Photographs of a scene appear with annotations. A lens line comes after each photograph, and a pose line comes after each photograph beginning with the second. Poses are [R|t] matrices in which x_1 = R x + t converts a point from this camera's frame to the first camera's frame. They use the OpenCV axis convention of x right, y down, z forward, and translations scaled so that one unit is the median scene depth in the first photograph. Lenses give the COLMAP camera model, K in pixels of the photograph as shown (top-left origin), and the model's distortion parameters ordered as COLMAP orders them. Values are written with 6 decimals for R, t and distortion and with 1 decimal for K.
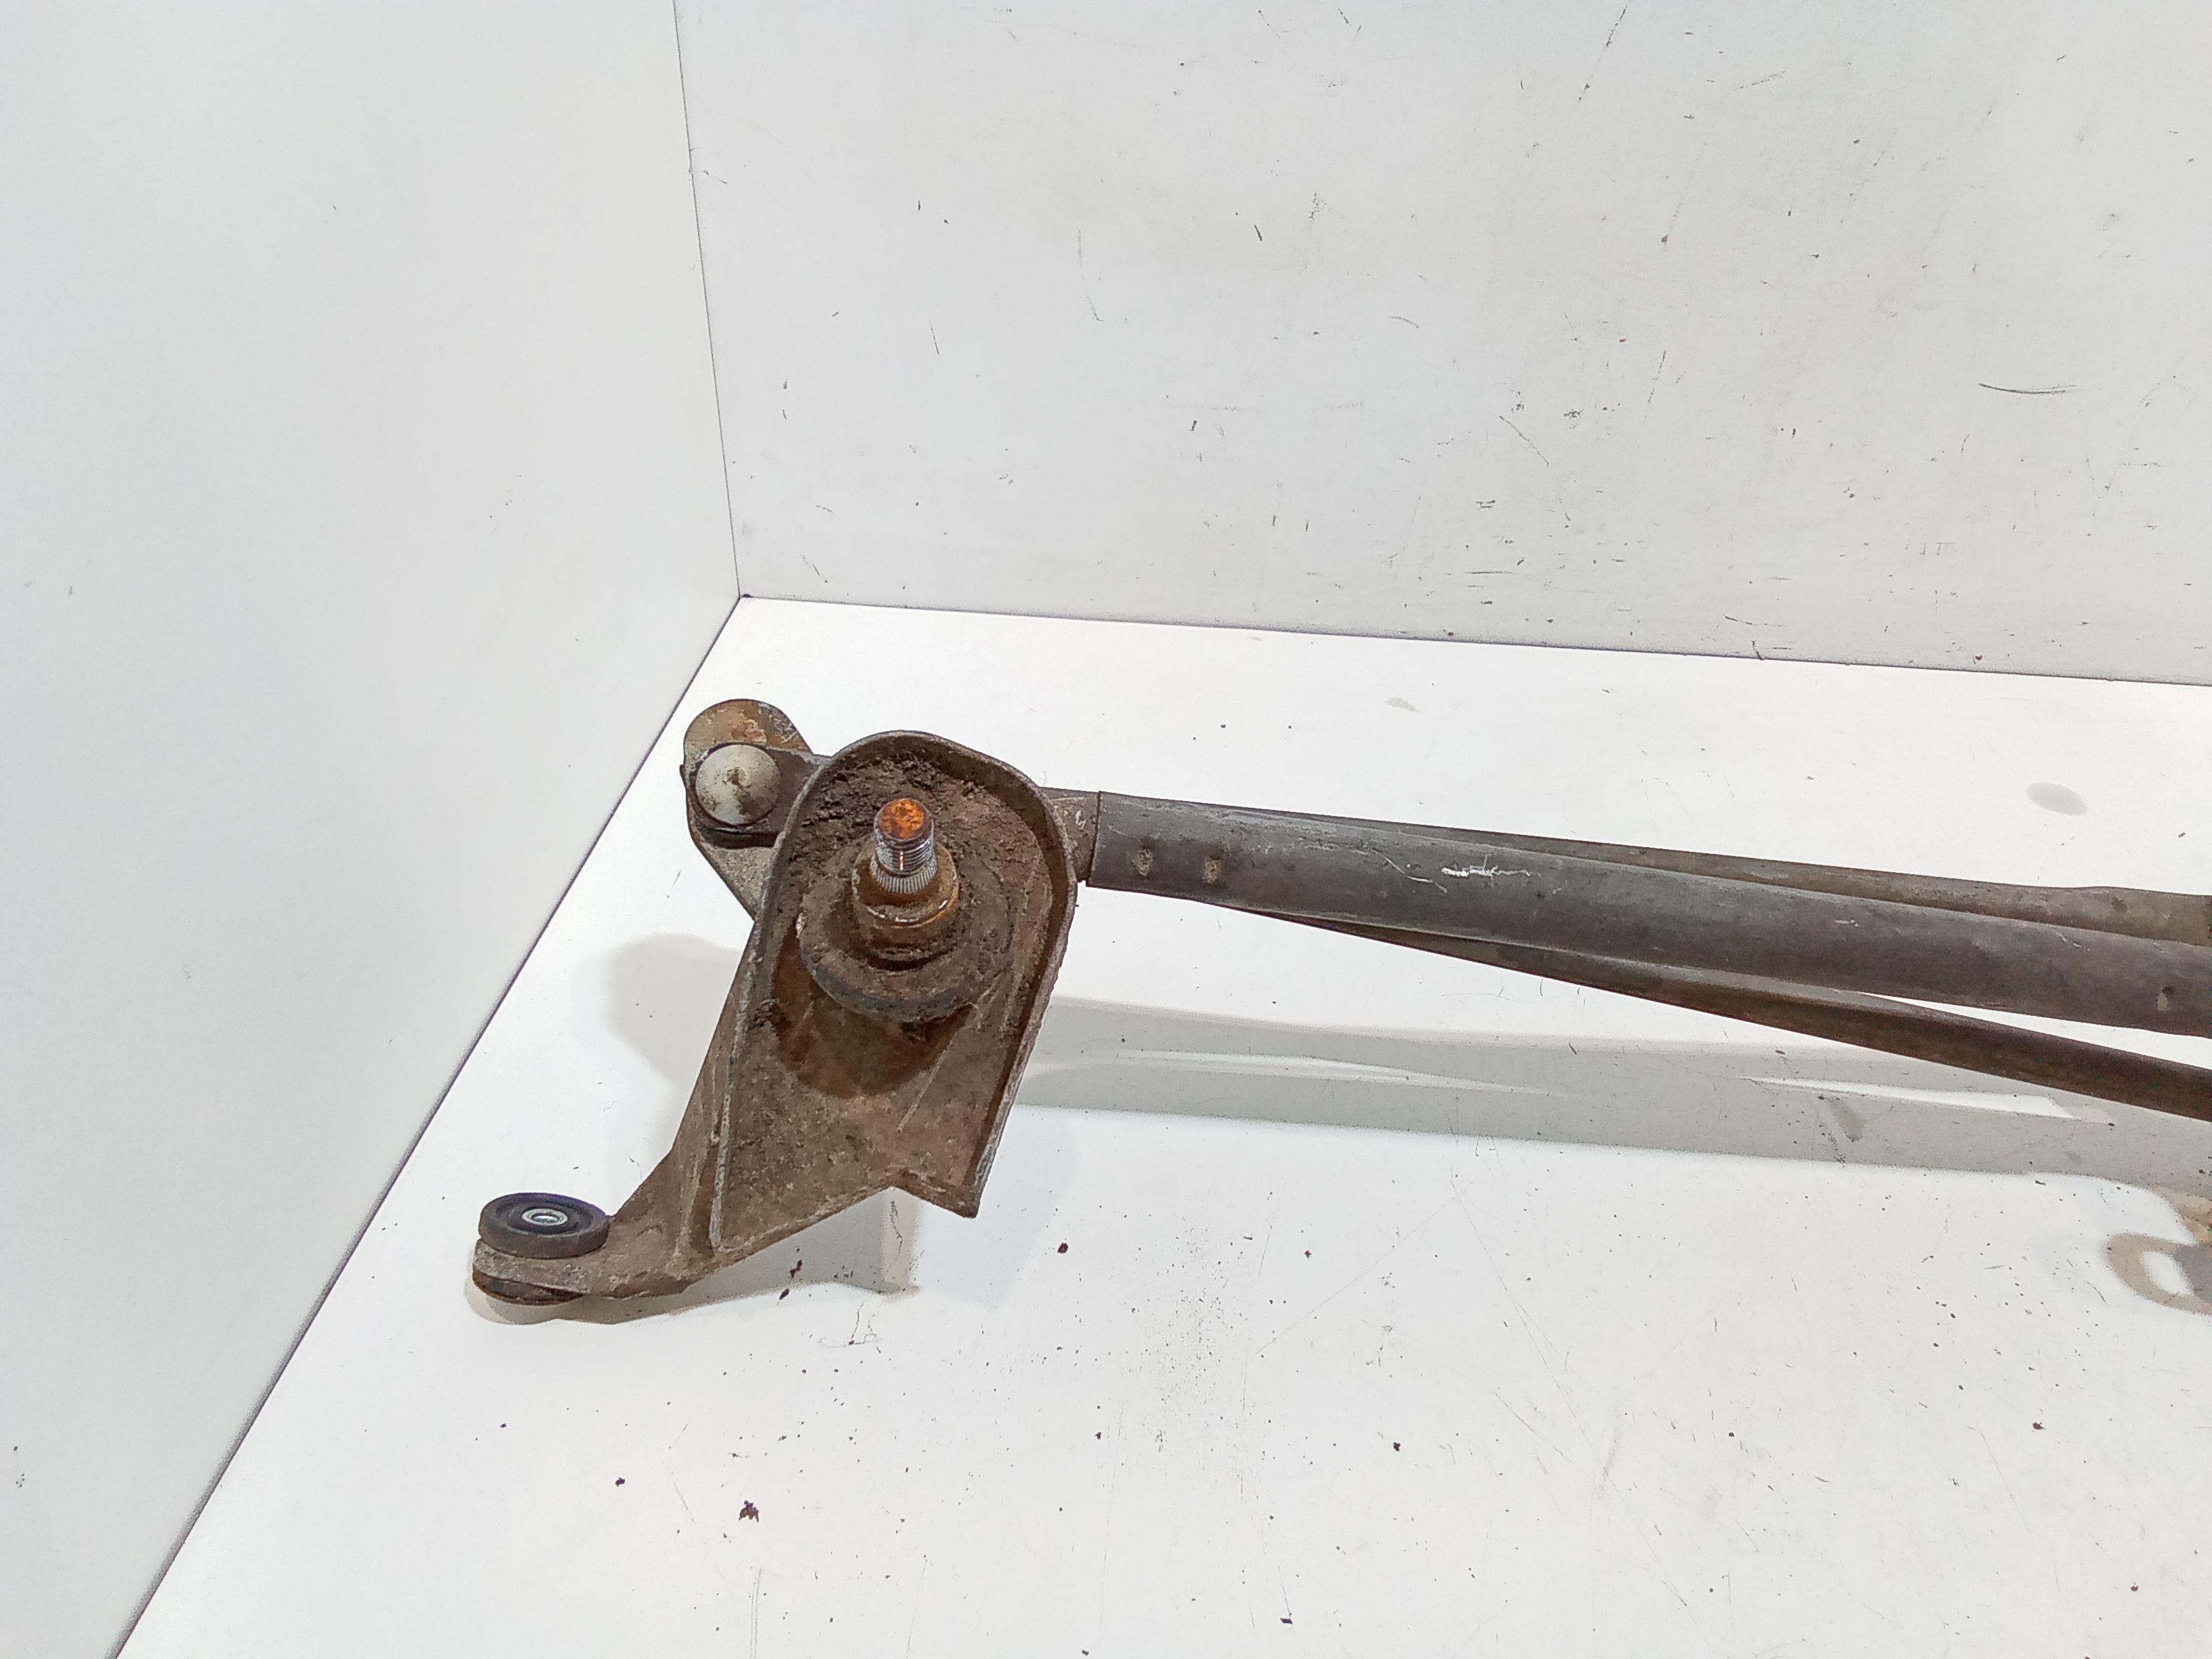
lens RADIAL K [[1569.9, 0, 1070.1], [0, 1569.9, 823.6], [0, 0, 1]] dist [0.058021, -0.083475]
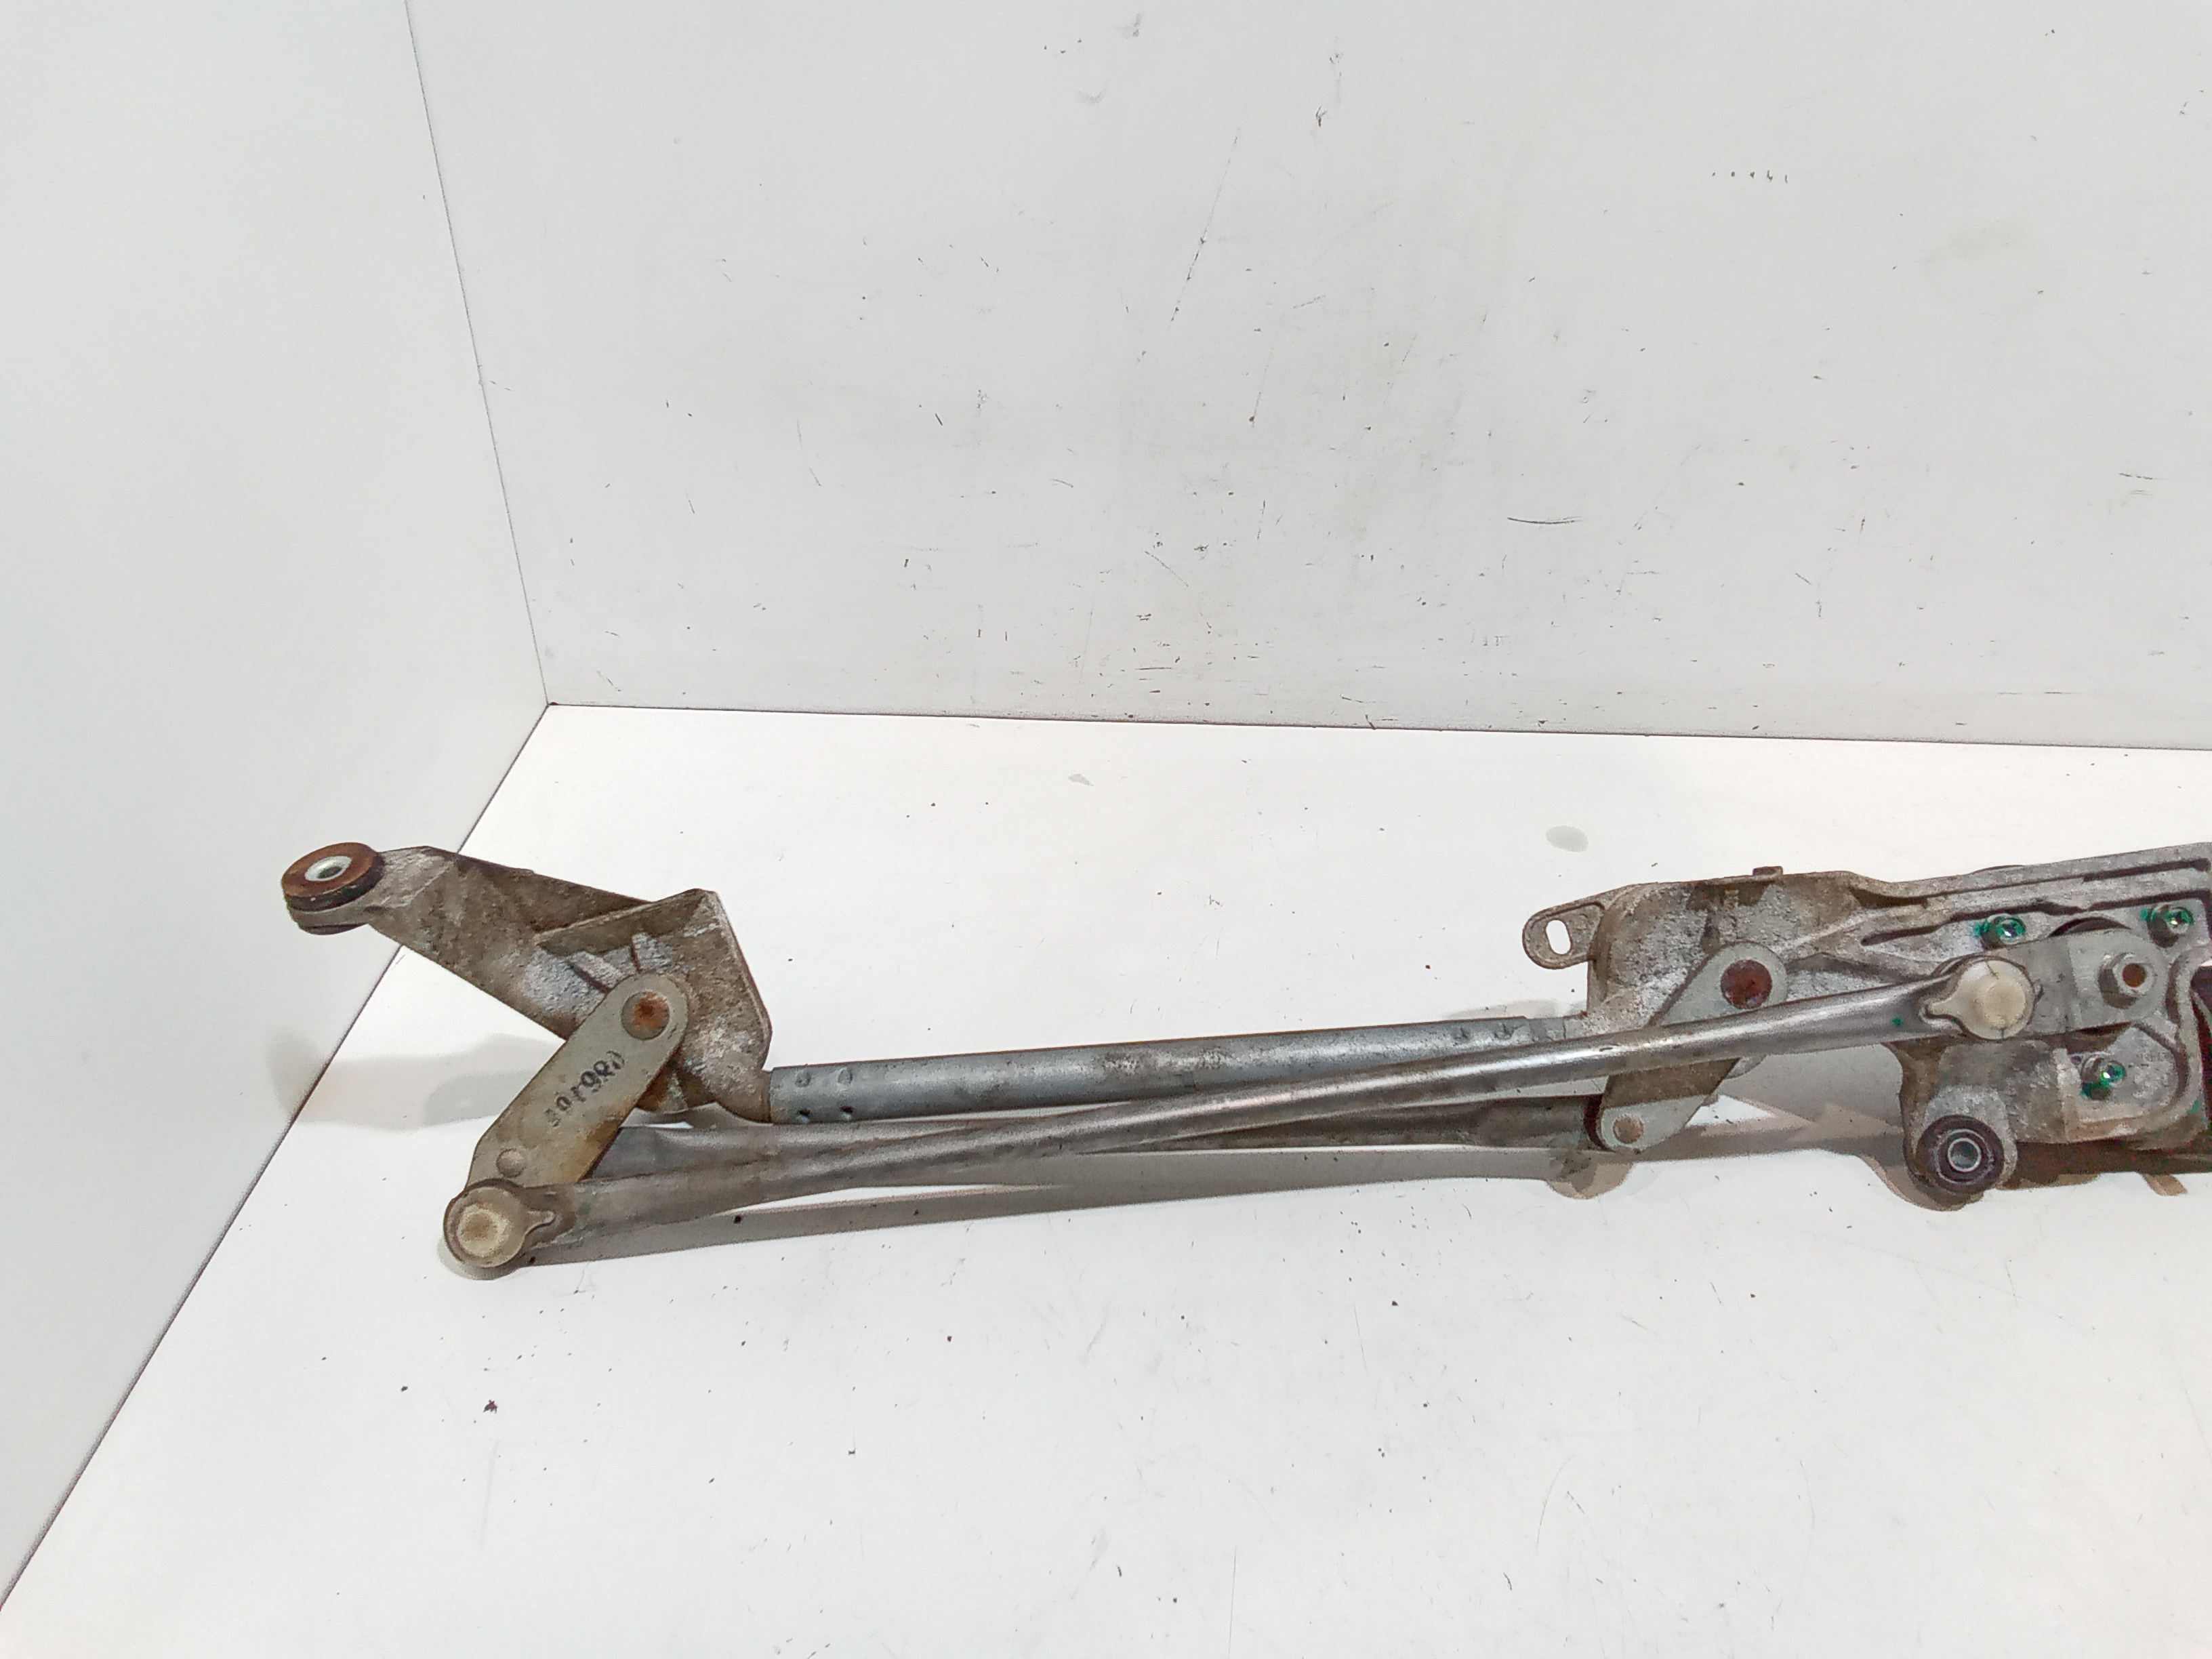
lens RADIAL K [[1569.9, 0, 1088.5], [0, 1569.9, 819.2], [0, 0, 1]] dist [0.058021, -0.083475]
pose [[0.997943, -0.038794, 0.051032, 0.152666], [0.038672, 0.999246, 0.003377, -0.048249], [-0.051124, -0.001397, 0.998691, -0.257244]]
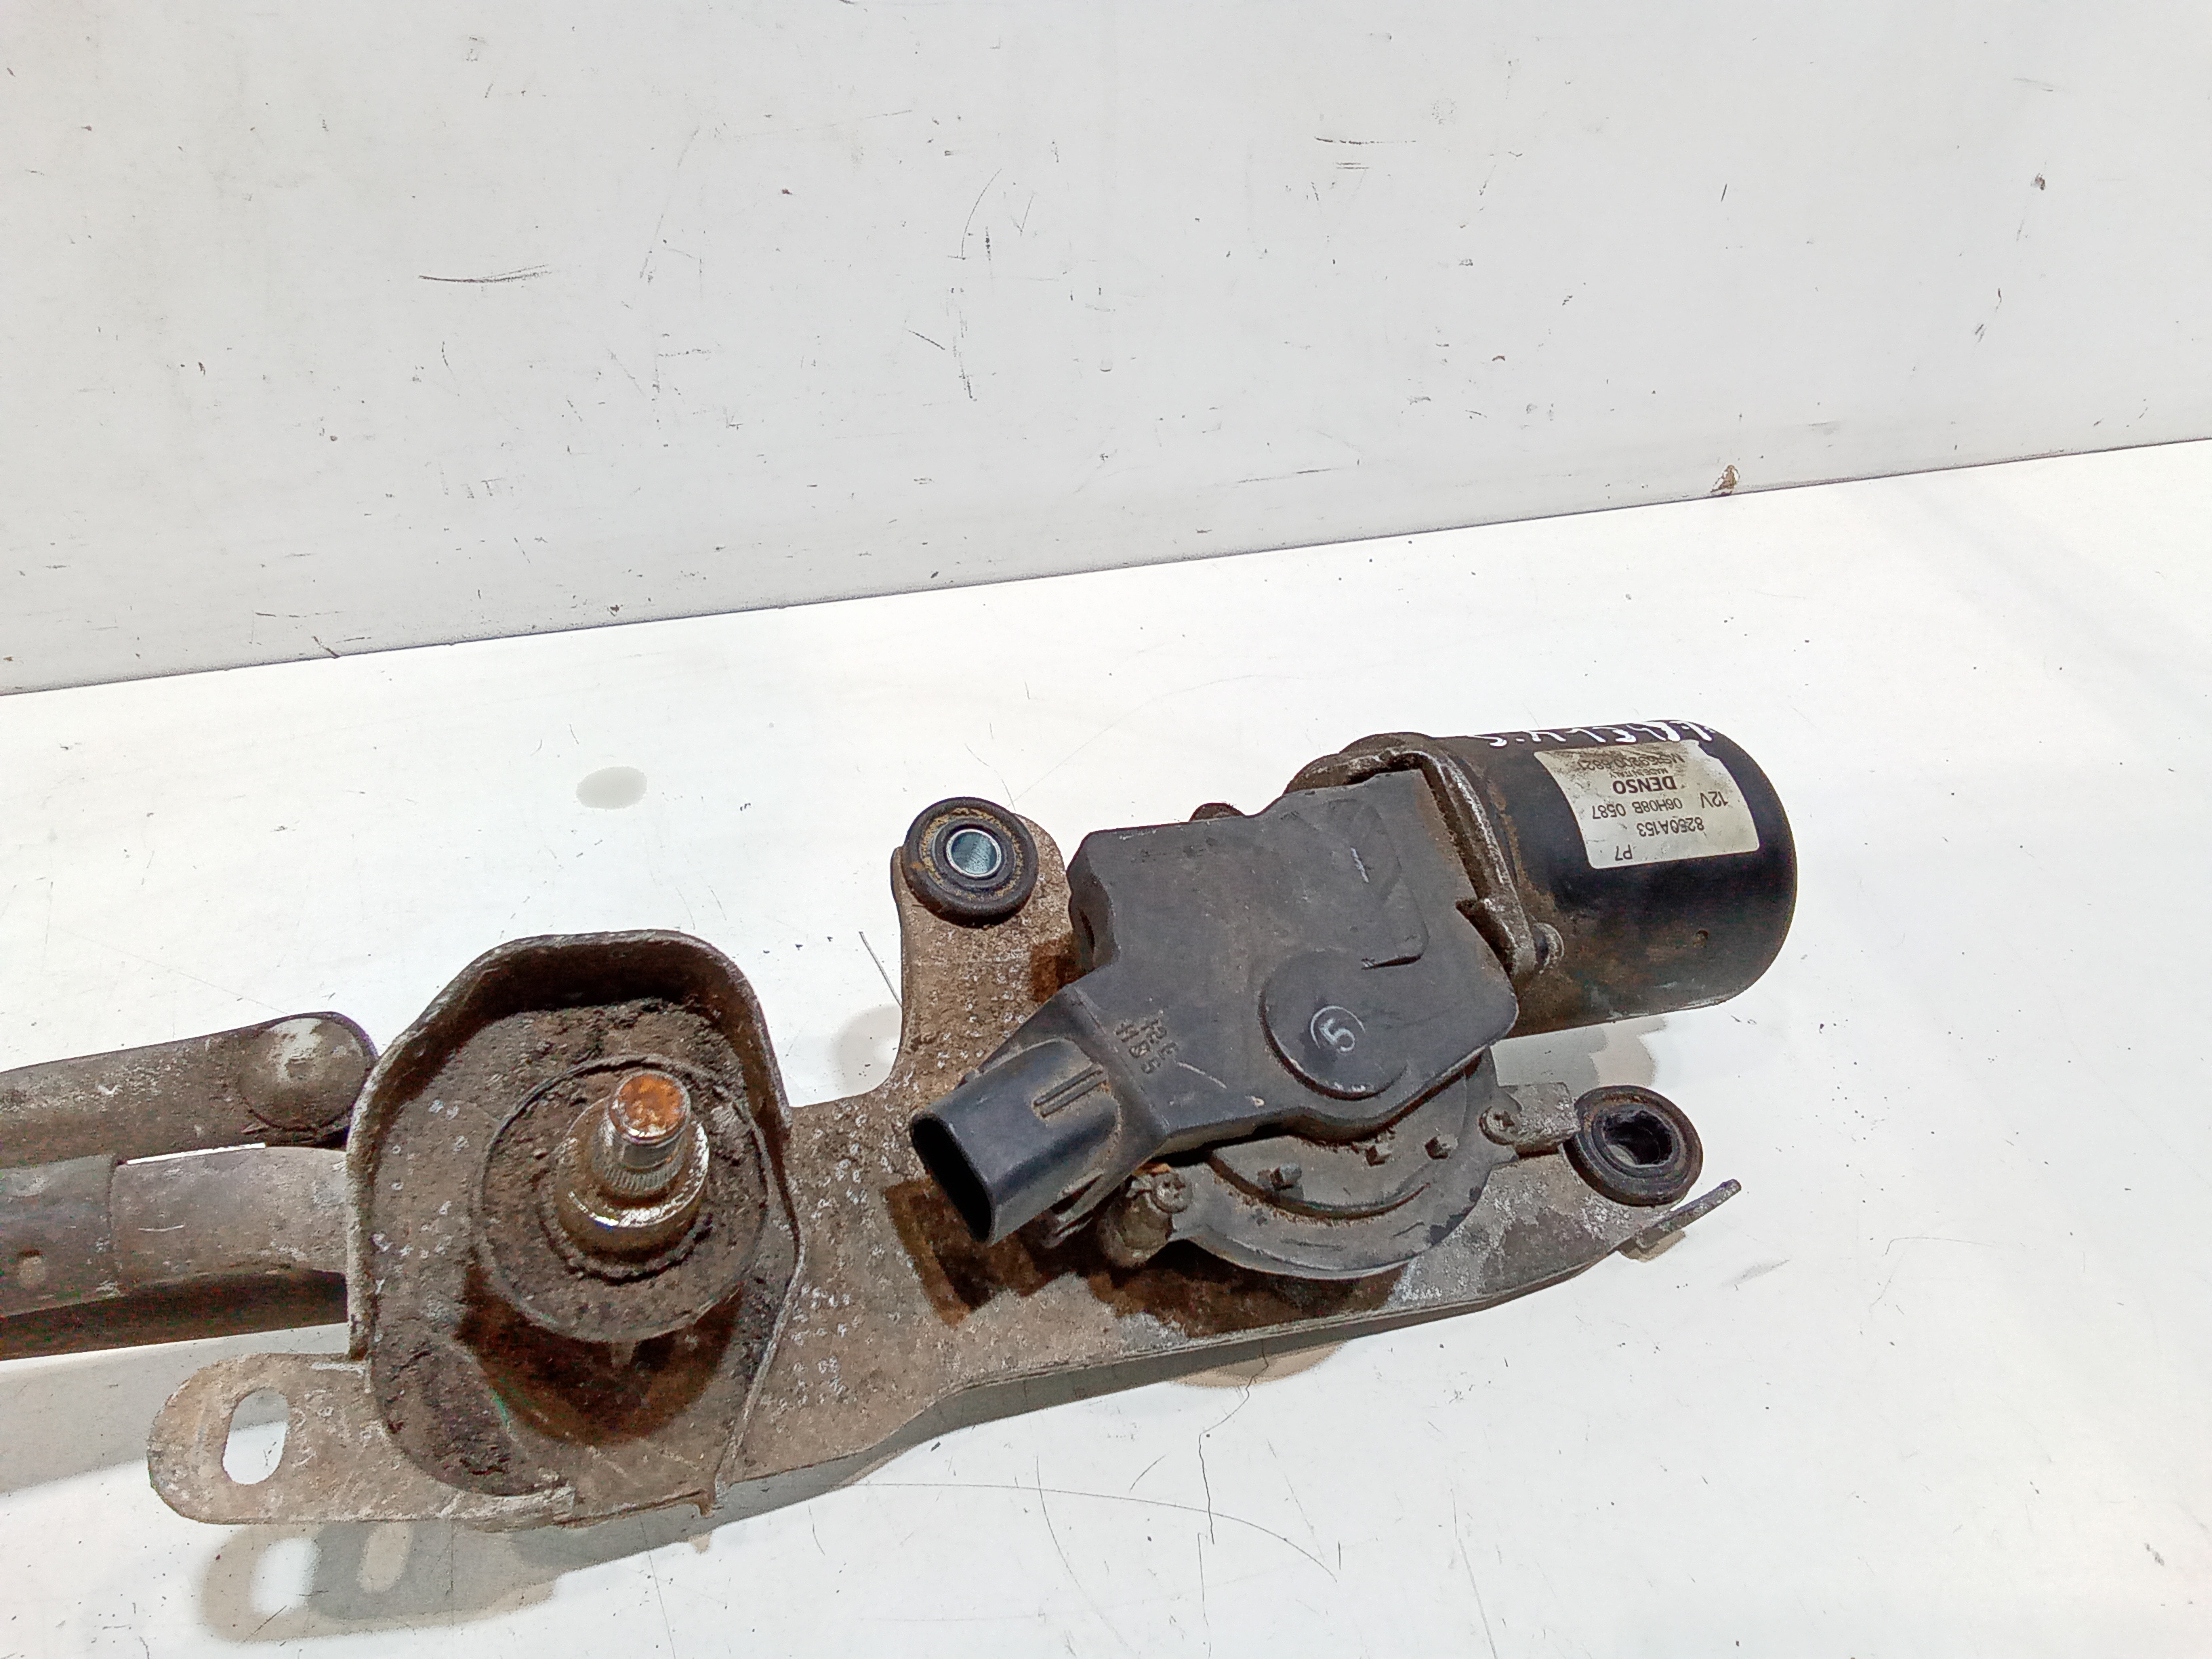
lens RADIAL K [[1569.9, 0, 1133.8], [0, 1569.9, 830.8], [0, 0, 1]] dist [0.058021, -0.083475]
pose [[0.914552, -0.224159, 0.336672, 0.551506], [0.204264, 0.974403, 0.093891, -0.014695], [-0.349101, -0.017098, 0.936929, 0.142565]]
